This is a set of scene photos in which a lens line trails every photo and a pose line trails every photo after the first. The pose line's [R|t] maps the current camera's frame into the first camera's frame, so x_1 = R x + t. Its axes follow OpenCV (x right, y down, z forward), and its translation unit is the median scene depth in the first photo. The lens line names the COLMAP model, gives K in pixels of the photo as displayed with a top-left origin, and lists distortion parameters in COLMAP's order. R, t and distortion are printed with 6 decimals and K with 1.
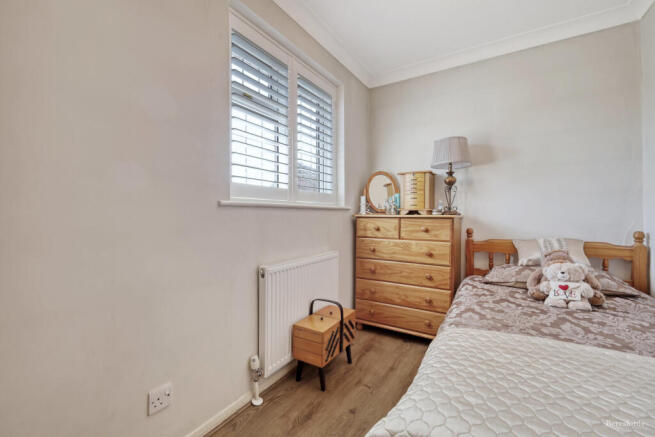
lens RADIAL K [[287.3, 0, 327.5], [0, 287.3, 218.5], [0, 0, 1]] dist [0.002226, 0.000282]
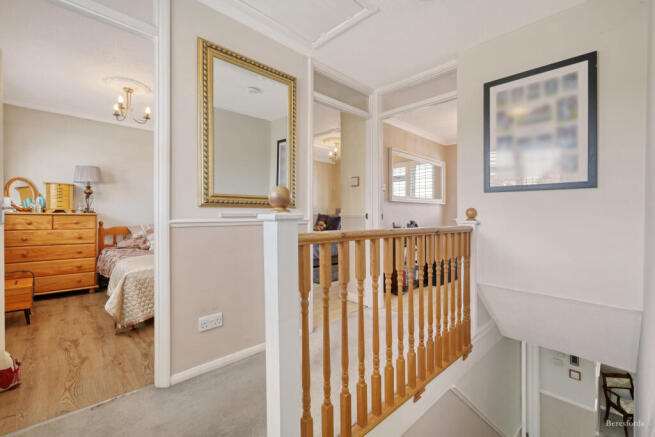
lens RADIAL K [[287.3, 0, 327.5], [0, 287.3, 218.5], [0, 0, 1]] dist [0.002226, 0.000282]
pose [[0.249095, -0.013603, 0.968384, -0.805661], [0.001839, 0.999906, 0.013572, -0.001769], [-0.968477, -0.001600, 0.249097, -0.702013]]
